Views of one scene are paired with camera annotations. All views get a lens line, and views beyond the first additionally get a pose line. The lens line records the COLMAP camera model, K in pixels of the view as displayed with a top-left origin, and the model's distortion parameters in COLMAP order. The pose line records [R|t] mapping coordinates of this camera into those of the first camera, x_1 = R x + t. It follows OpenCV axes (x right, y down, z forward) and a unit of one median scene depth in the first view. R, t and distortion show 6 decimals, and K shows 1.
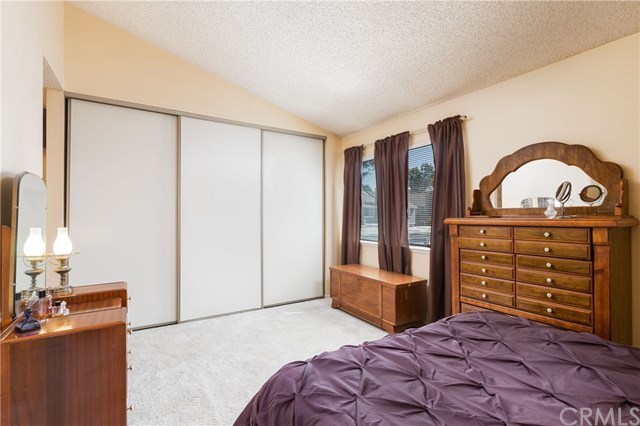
lens RADIAL K [[290.5, 0, 324.5], [0, 290.5, 216.6], [0, 0, 1]] dist [-0.000238, -0.000560]
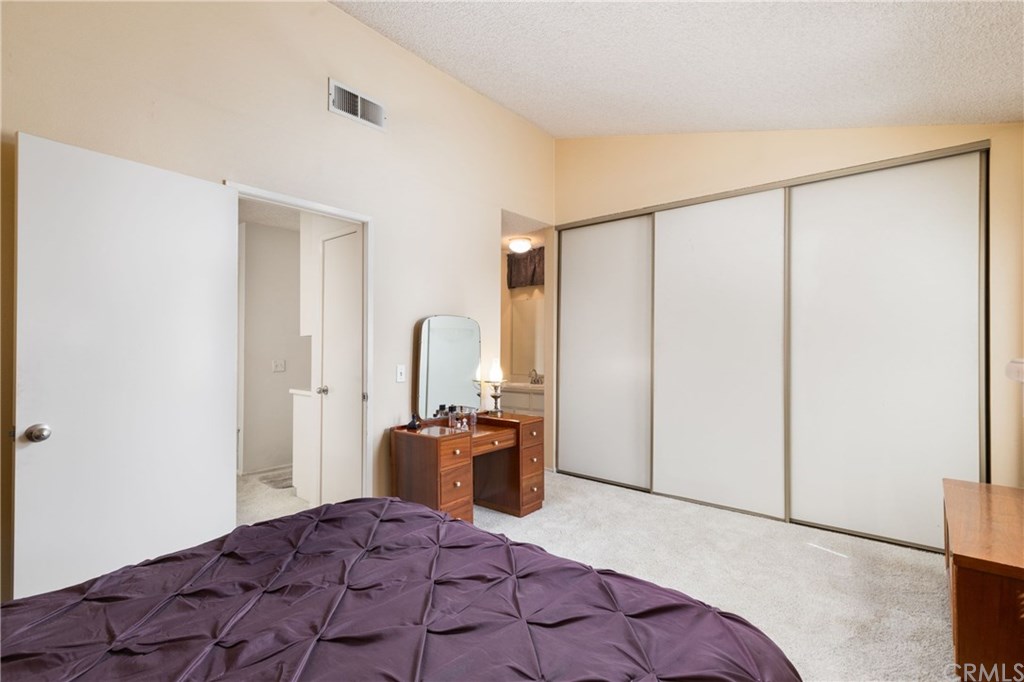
lens RADIAL K [[464.8, 0, 518.4], [0, 464.8, 341.7], [0, 0, 1]] dist [-0.000238, -0.000560]
pose [[0.323749, -0.010421, -0.946086, 0.520134], [-0.002975, 0.999923, -0.012032, -0.002741], [0.946138, 0.006710, 0.323693, 0.300701]]
